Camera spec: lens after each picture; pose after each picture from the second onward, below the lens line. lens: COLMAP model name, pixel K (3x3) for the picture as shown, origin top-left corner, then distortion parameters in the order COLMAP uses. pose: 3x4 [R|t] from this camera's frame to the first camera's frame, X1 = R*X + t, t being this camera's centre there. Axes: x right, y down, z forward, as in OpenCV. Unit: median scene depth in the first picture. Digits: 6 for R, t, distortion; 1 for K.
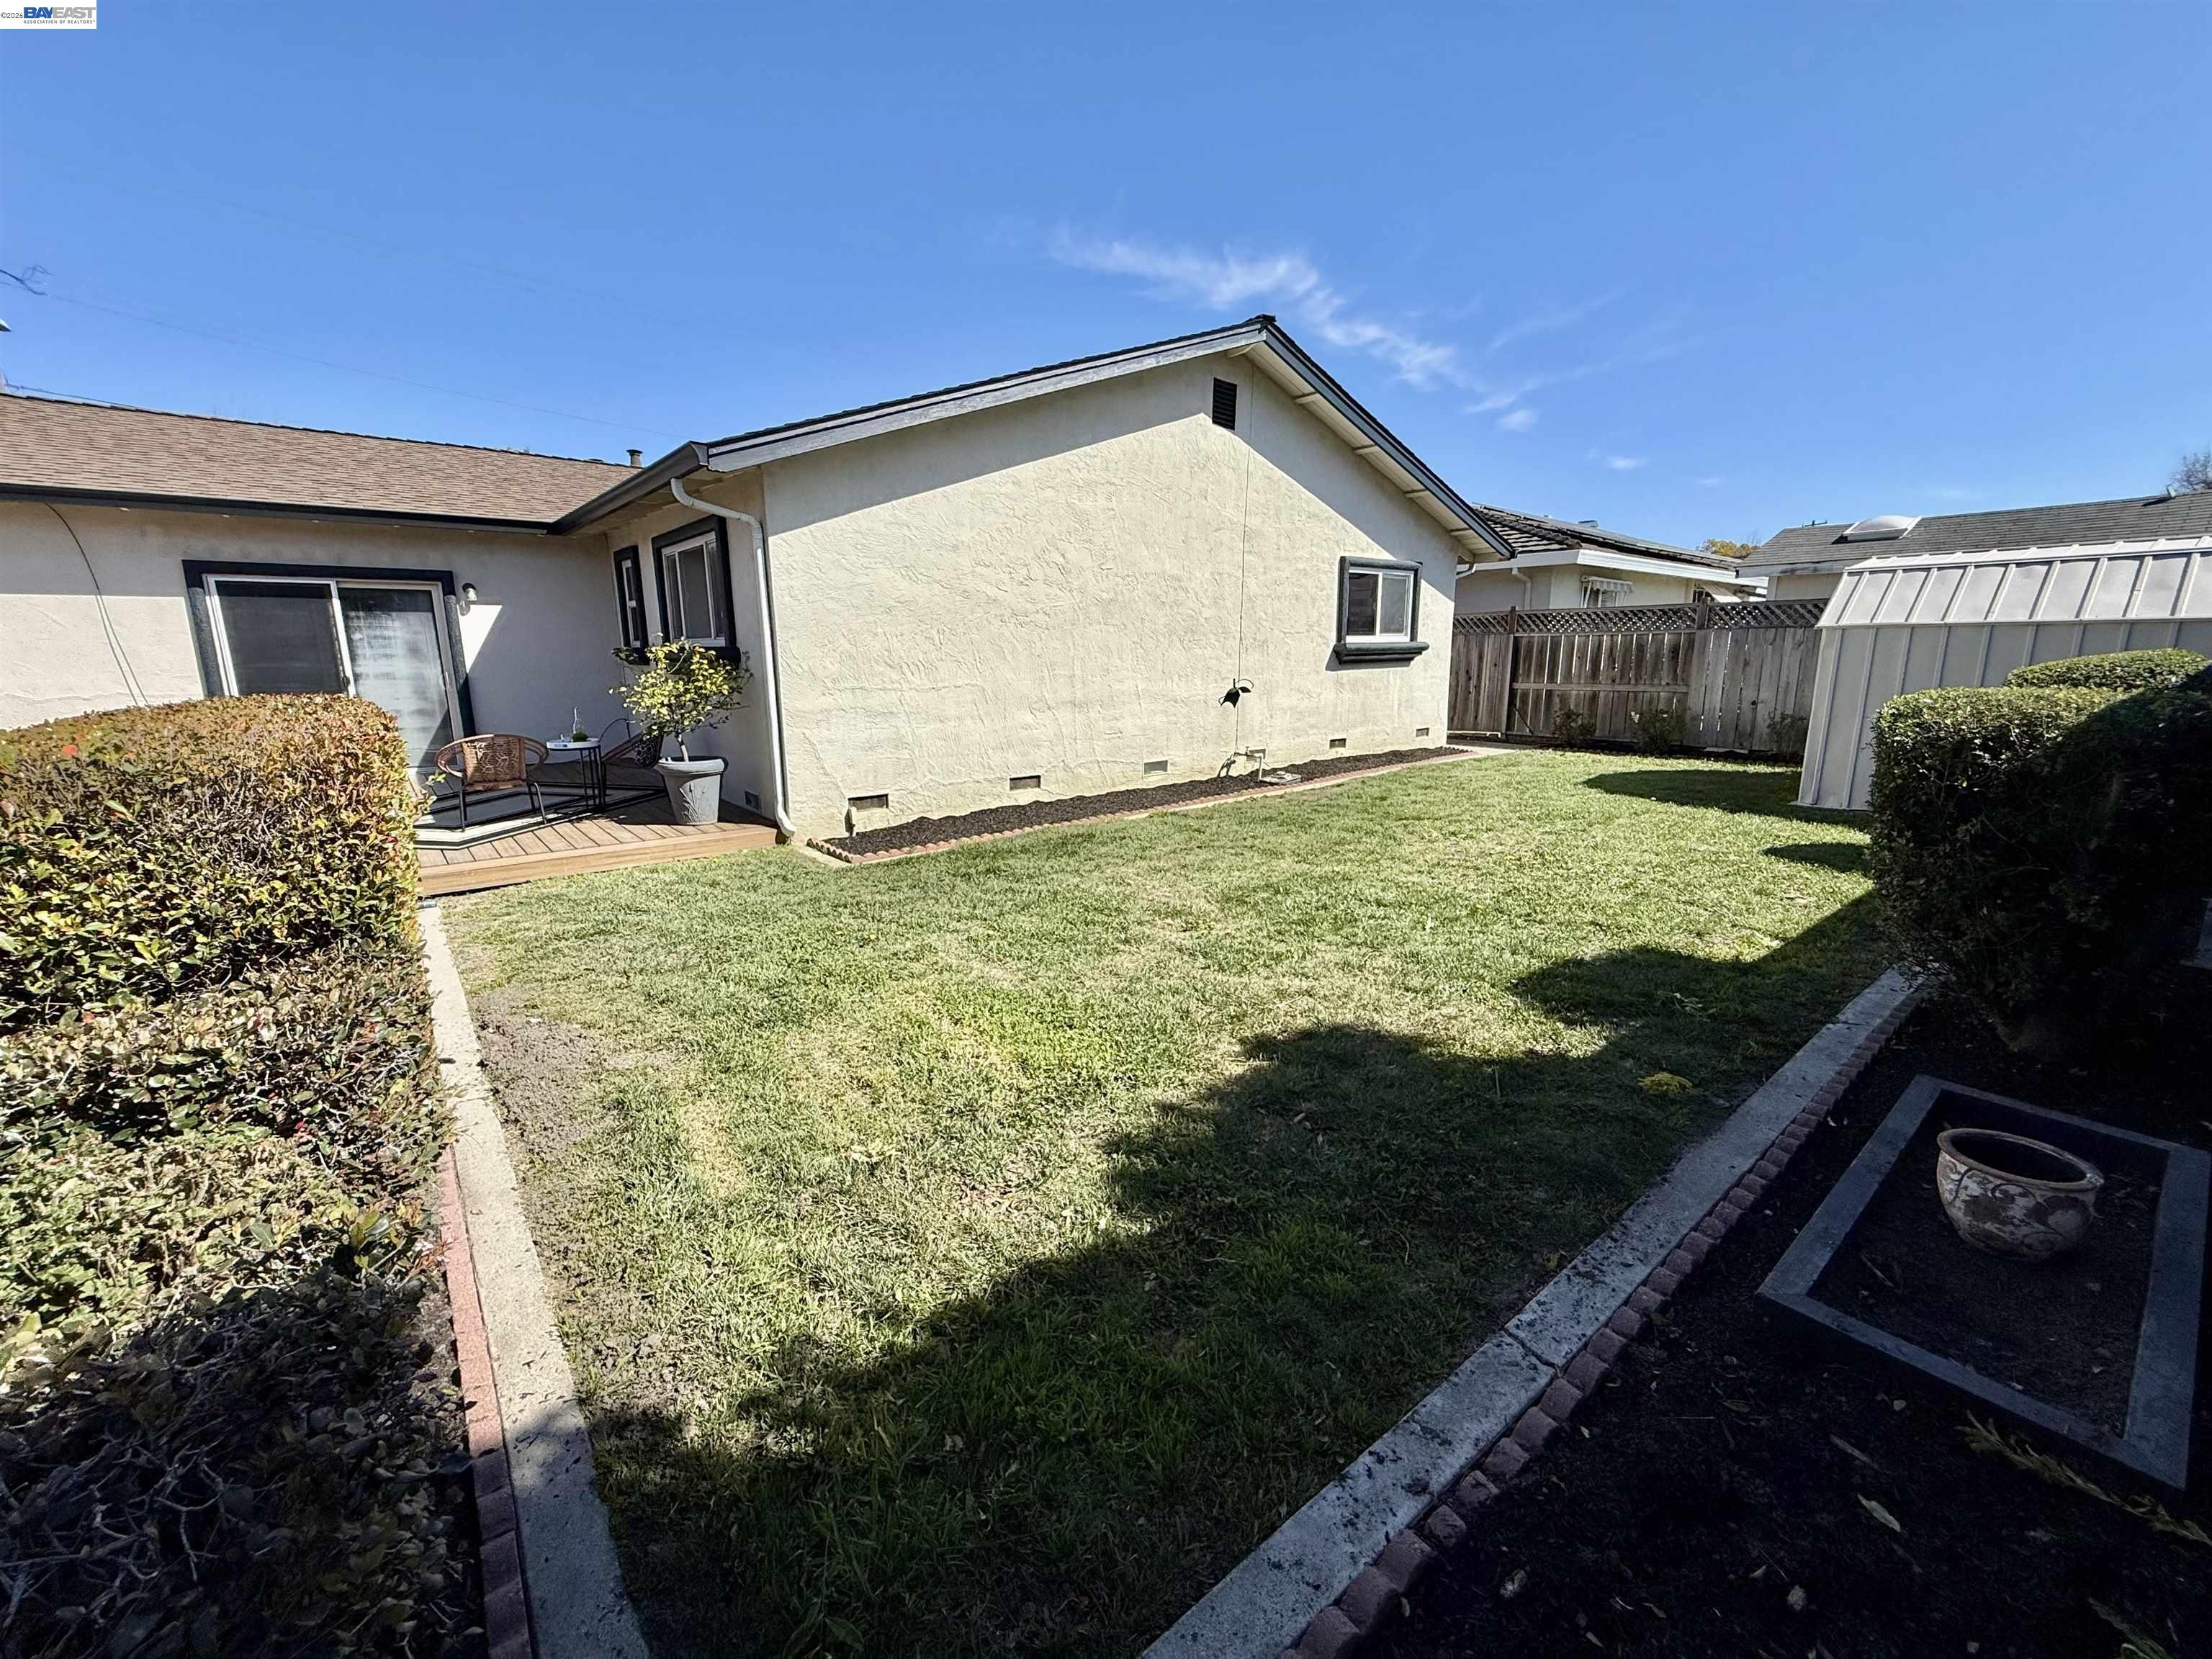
lens RADIAL K [[896.3, 0, 1101.4], [0, 896.3, 829.6], [0, 0, 1]] dist [-0.000513, -0.000106]
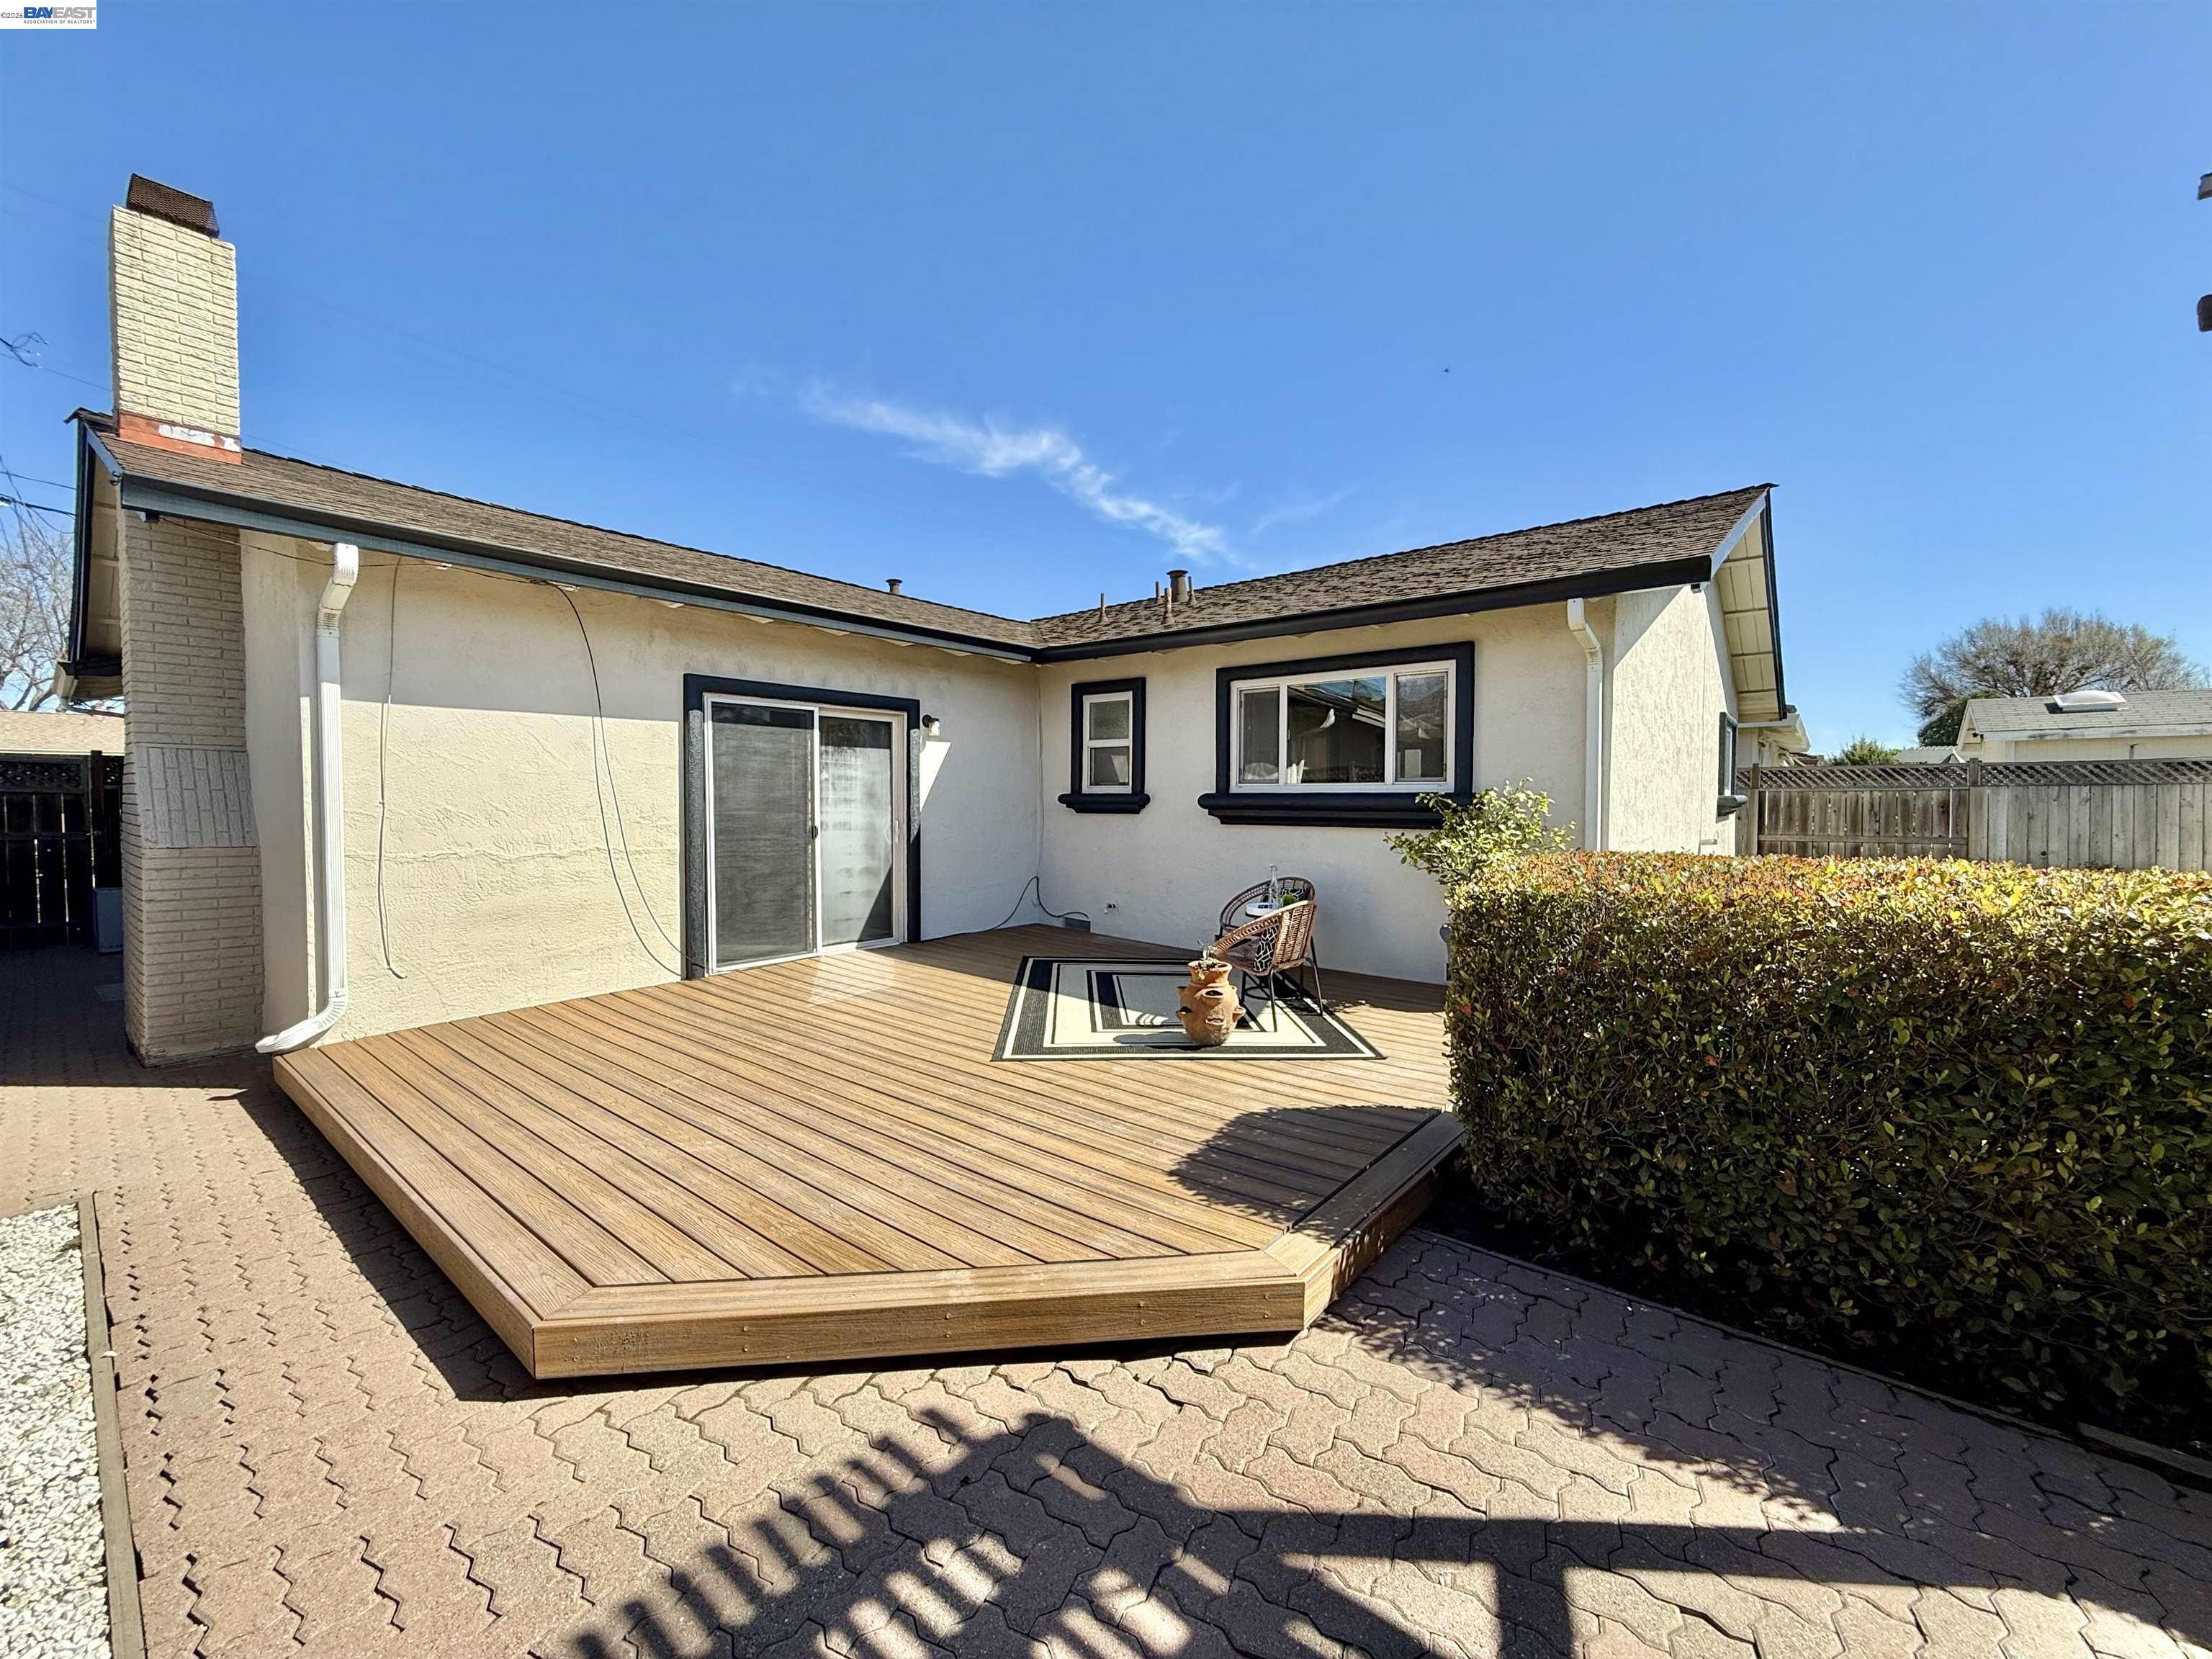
lens RADIAL K [[896.3, 0, 1104.8], [0, 896.3, 825.8], [0, 0, 1]] dist [-0.000513, -0.000106]
pose [[0.982510, 0.002375, 0.186195, -0.712205], [0.029543, 0.985266, -0.168460, -0.031946], [-0.183851, 0.171014, 0.967963, 0.194752]]
